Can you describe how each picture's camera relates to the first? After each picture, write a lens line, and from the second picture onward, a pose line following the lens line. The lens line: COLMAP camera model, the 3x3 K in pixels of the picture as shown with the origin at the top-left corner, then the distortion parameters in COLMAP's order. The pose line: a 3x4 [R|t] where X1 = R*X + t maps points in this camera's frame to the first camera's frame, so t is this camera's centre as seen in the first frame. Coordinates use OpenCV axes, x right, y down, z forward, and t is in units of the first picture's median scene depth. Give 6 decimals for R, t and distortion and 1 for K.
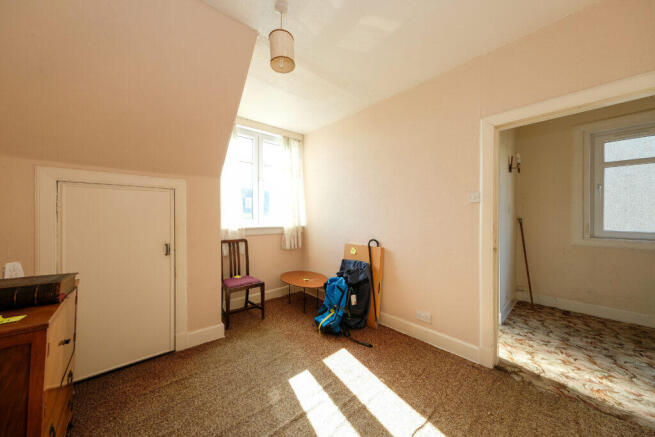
lens RADIAL K [[227.6, 0, 330.8], [0, 227.6, 216.8], [0, 0, 1]] dist [0.001227, 0.000295]
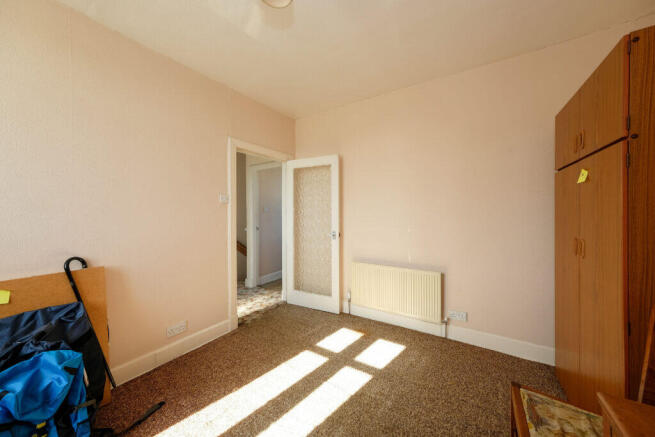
lens RADIAL K [[227.6, 0, 330.8], [0, 227.6, 216.8], [0, 0, 1]] dist [0.001227, 0.000295]
pose [[-0.248330, -0.010754, 0.968616, -0.684592], [0.007338, 0.999889, 0.012982, -0.000347], [-0.968648, 0.010332, -0.248223, 0.752098]]
